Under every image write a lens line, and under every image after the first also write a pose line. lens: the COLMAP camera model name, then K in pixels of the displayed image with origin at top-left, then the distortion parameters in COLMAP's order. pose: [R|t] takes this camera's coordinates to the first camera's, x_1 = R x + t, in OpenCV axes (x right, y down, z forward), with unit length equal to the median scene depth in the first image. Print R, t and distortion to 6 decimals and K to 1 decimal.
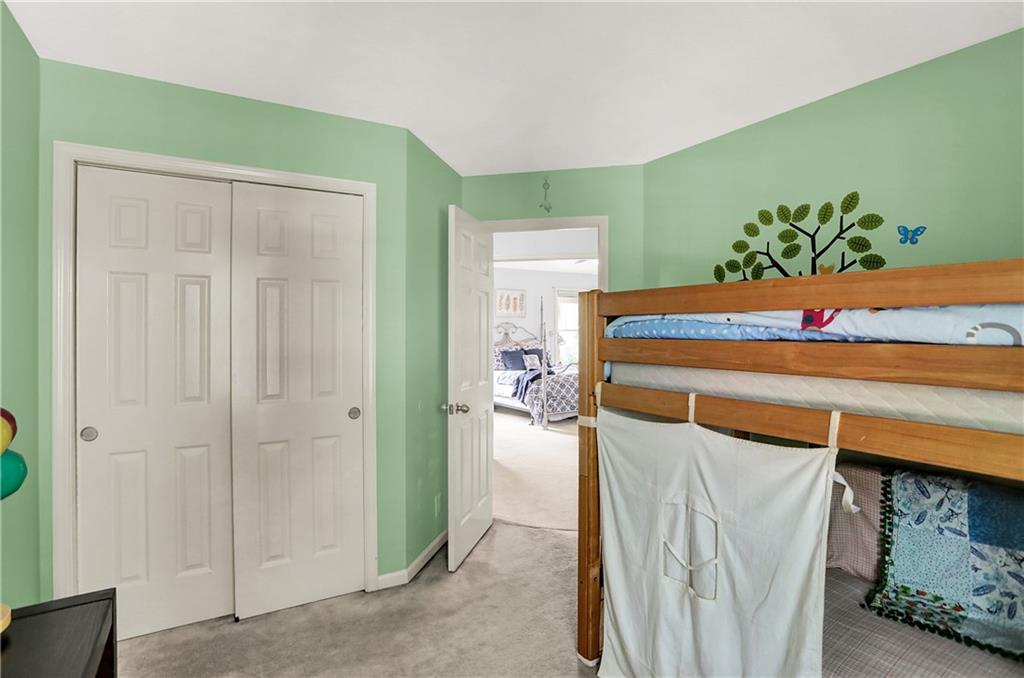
lens RADIAL K [[509.3, 0, 506.5], [0, 509.3, 332.7], [0, 0, 1]] dist [-0.070780, 0.031890]
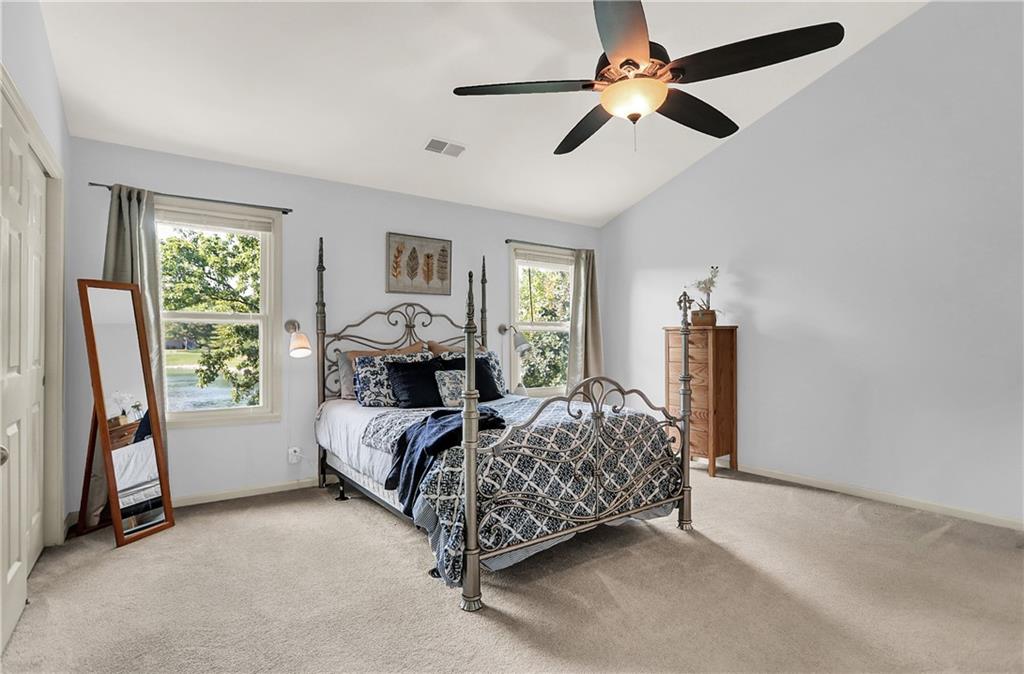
lens RADIAL K [[507.4, 0, 510.2], [0, 507.4, 332.7], [0, 0, 1]] dist [-0.001908, -0.000111]
pose [[0.996293, 0.001307, 0.086011, 0.068234], [0.000690, 0.999731, -0.023185, 0.024086], [-0.086018, 0.023159, 0.996024, 0.641971]]
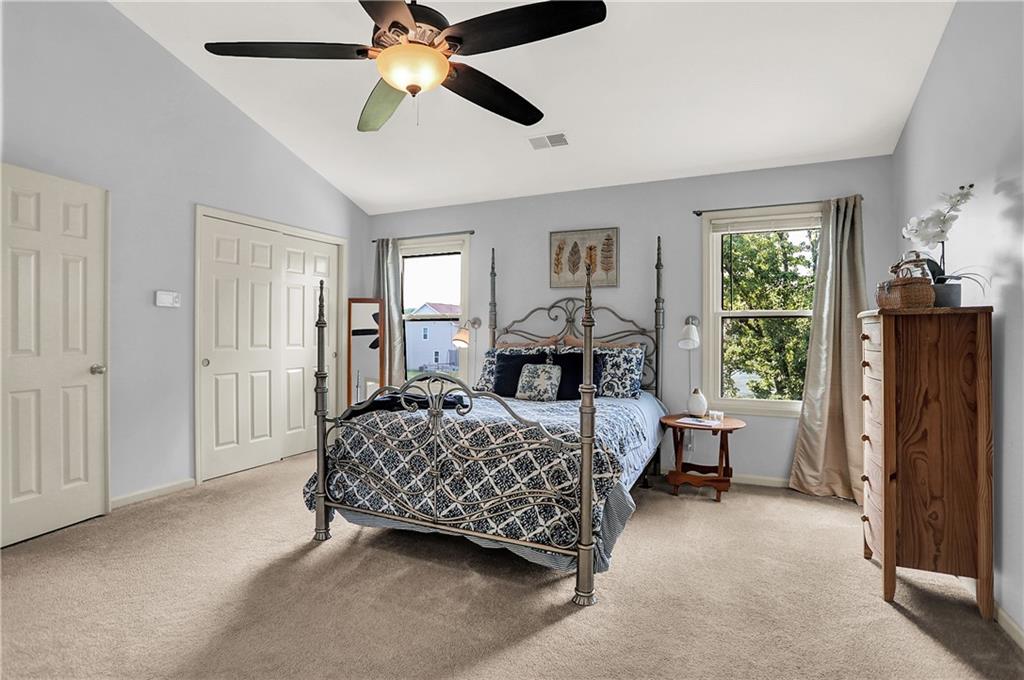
lens RADIAL K [[509.3, 0, 506.5], [0, 509.3, 333.7], [0, 0, 1]] dist [-0.070780, 0.031890]
pose [[0.554669, 0.002736, -0.832067, 0.473207], [-0.019580, 0.999761, -0.009766, 0.025395], [0.831841, 0.021709, 0.554590, 0.854001]]
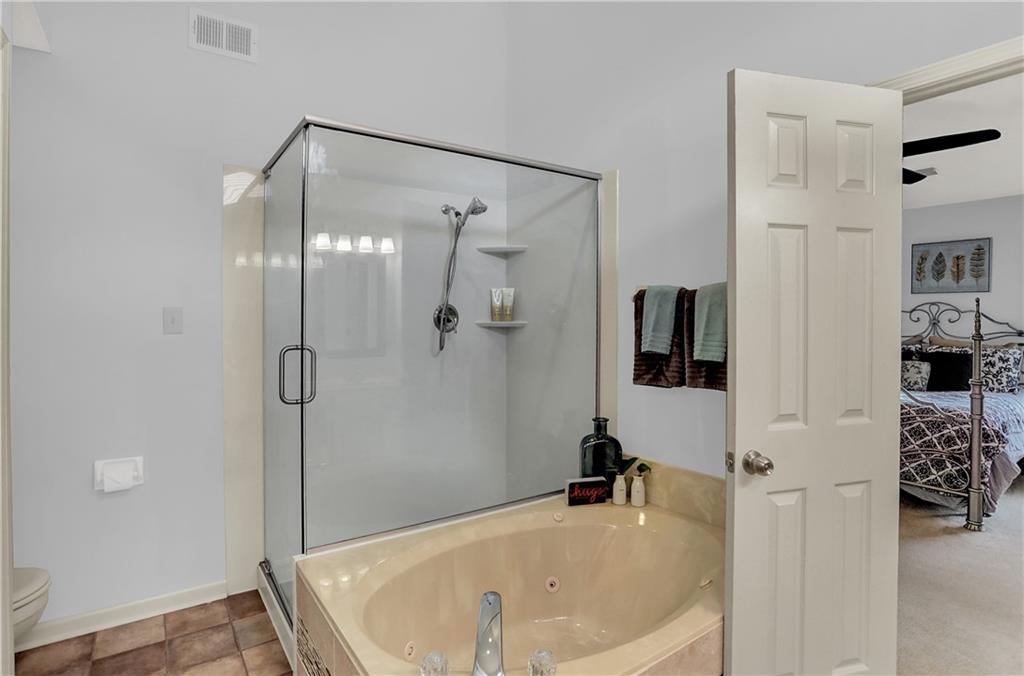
lens RADIAL K [[519.9, 0, 515.4], [0, 519.9, 321.3], [0, 0, 1]] dist [-0.001236, -0.000343]
pose [[0.093235, 0.010581, -0.995588, 0.662373], [-0.016223, 0.999827, 0.009107, 0.003460], [0.995512, 0.015303, 0.093390, 0.617695]]
